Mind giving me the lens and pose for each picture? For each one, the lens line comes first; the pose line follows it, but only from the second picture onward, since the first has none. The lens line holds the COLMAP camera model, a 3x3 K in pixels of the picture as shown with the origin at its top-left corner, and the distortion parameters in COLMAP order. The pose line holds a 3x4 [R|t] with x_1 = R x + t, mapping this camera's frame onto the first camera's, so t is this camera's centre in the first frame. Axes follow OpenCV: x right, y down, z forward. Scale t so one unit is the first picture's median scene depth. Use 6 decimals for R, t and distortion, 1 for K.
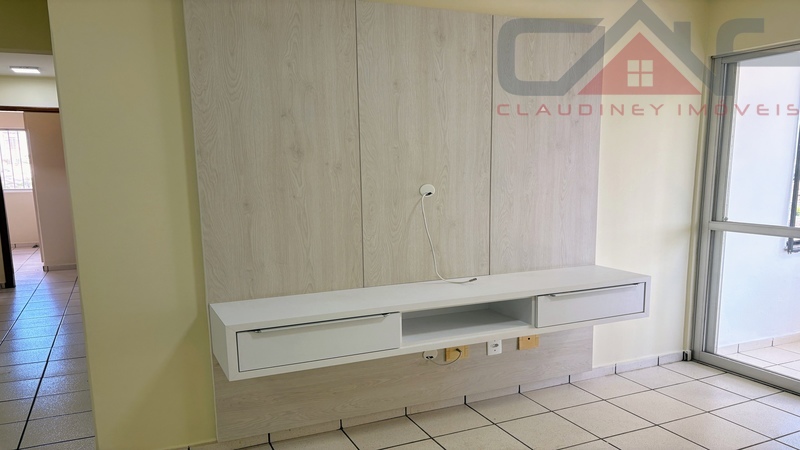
lens RADIAL K [[590.2, 0, 398.1], [0, 590.2, 267.4], [0, 0, 1]] dist [0.075624, -0.006159]
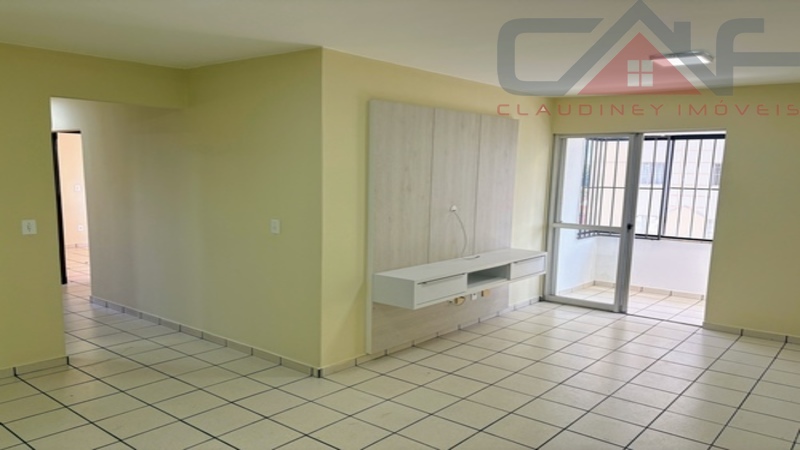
lens RADIAL K [[596.3, 0, 404.5], [0, 596.3, 251.3], [0, 0, 1]] dist [0.080867, -0.114799]
pose [[0.901882, -0.036506, 0.430438, -0.832905], [0.048328, 0.998694, -0.016560, 0.022784], [-0.429271, 0.035737, 0.902468, -0.556924]]
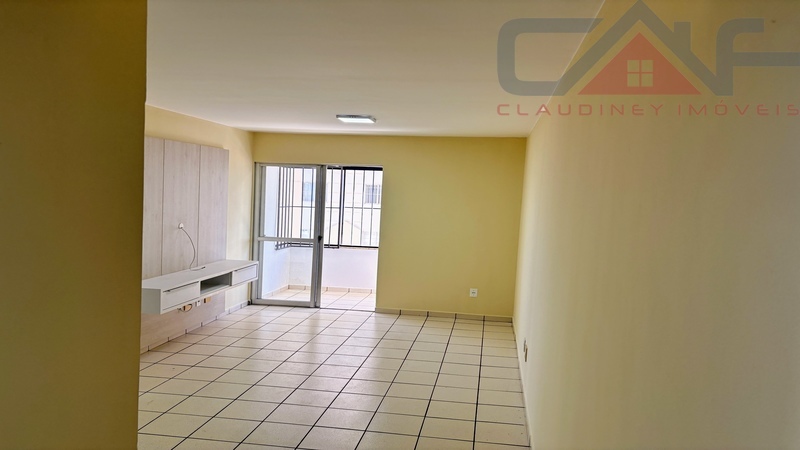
lens RADIAL K [[599.0, 0, 399.1], [0, 599.0, 235.4], [0, 0, 1]] dist [0.003153, -0.001097]
pose [[0.558648, -0.033324, 0.828735, -1.194767], [0.099958, 0.994615, -0.027387, 0.034404], [-0.823360, 0.098139, 0.558970, -0.757710]]
